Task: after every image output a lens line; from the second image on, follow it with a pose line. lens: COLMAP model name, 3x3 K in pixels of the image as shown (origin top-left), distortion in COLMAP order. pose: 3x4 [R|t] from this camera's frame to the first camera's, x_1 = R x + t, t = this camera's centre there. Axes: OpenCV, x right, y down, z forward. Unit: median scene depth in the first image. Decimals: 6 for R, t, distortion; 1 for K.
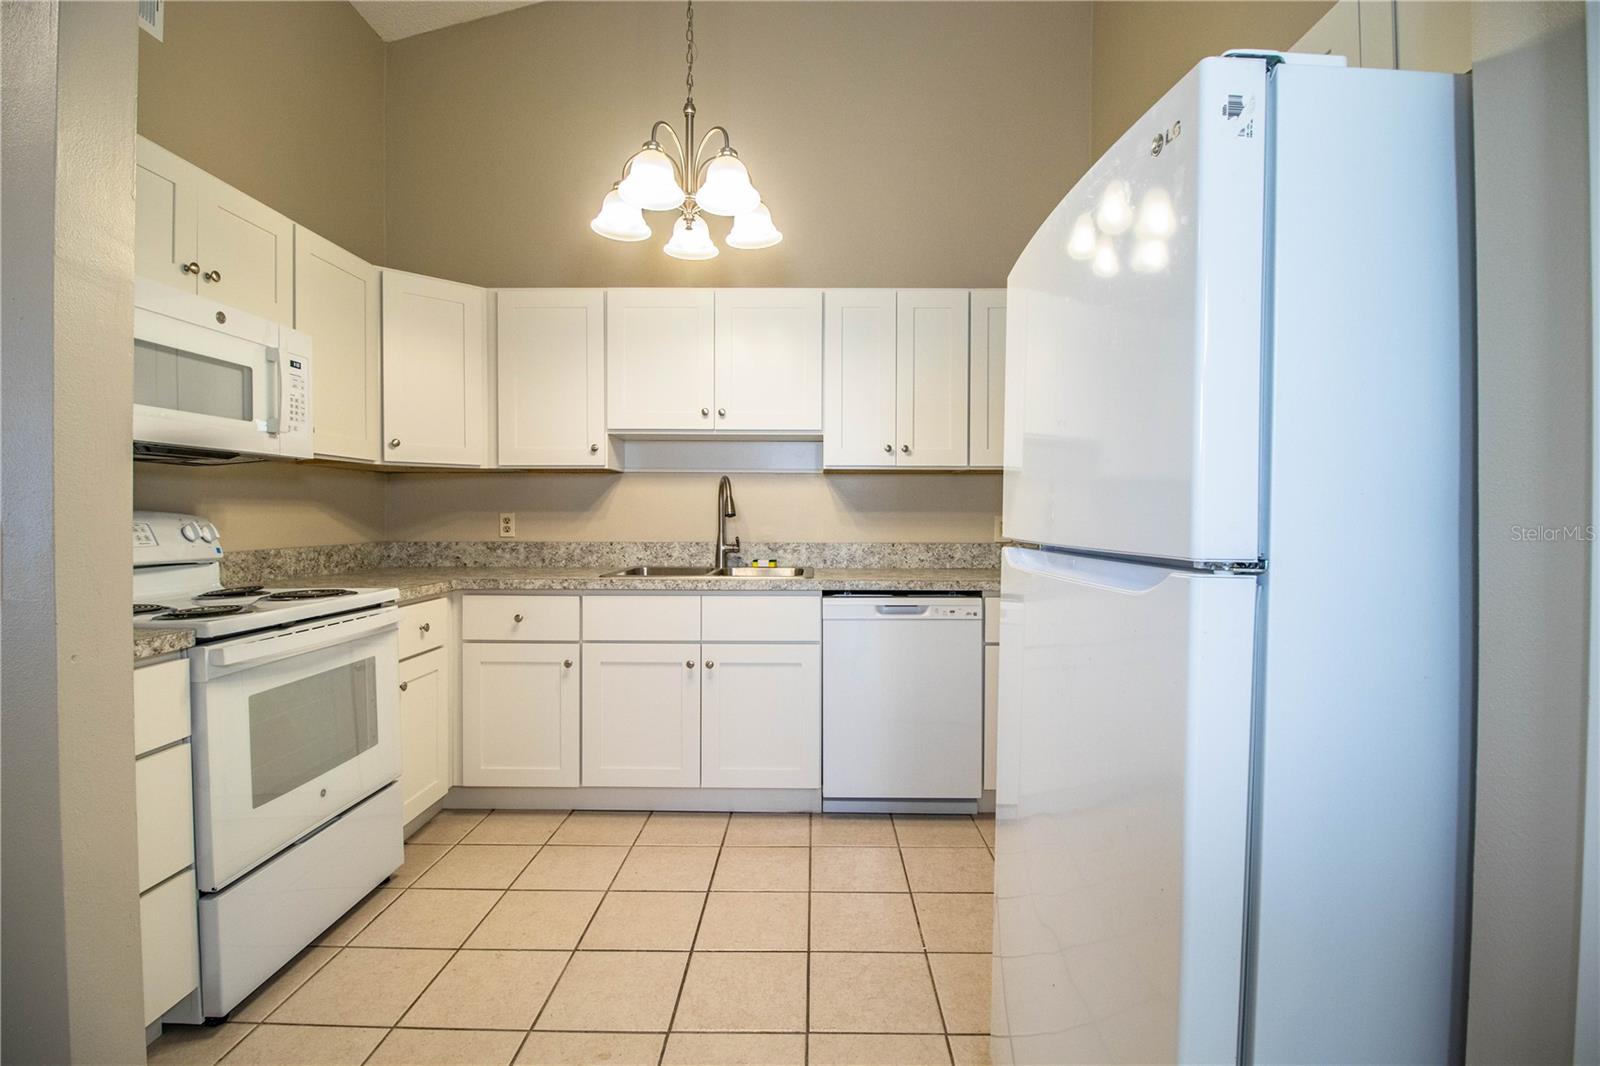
lens RADIAL K [[739.9, 0, 808.0], [0, 739.9, 520.2], [0, 0, 1]] dist [-0.002617, -0.012134]
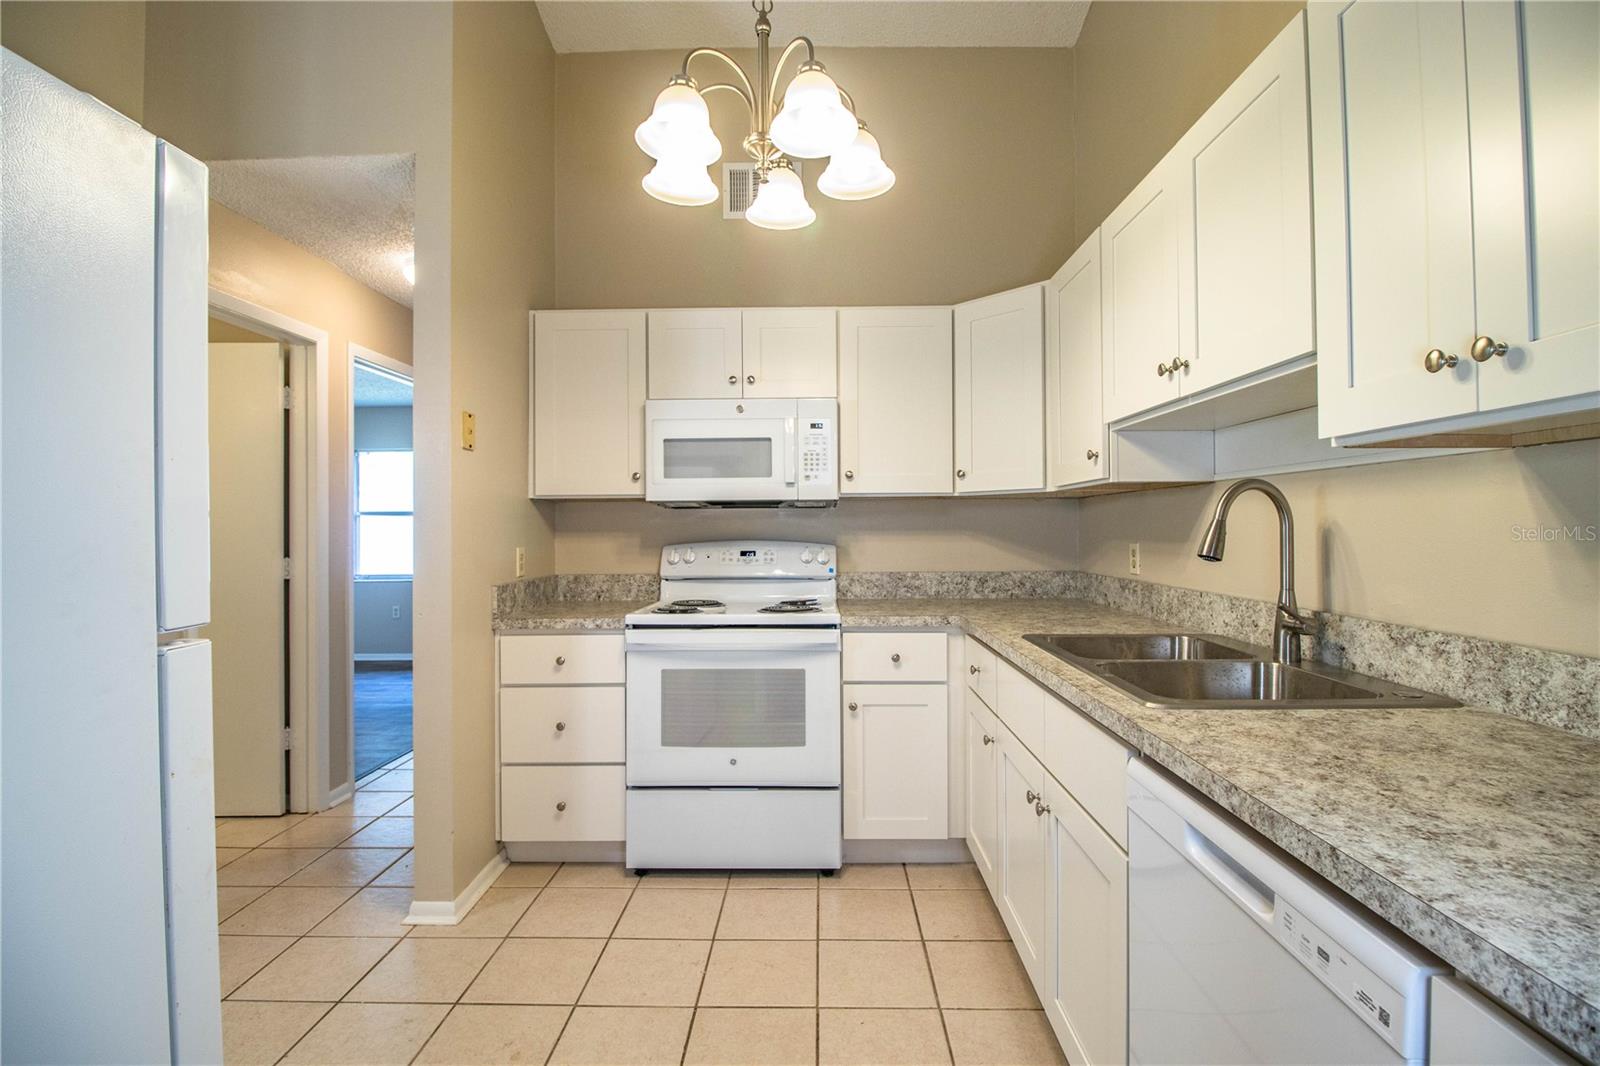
lens RADIAL K [[739.9, 0, 808.0], [0, 739.9, 520.2], [0, 0, 1]] dist [-0.002617, -0.012134]
pose [[-0.011198, -0.012170, -0.999863, 0.463121], [-0.003787, 0.999919, -0.012128, -0.028595], [0.999930, 0.003650, -0.011243, 0.817986]]
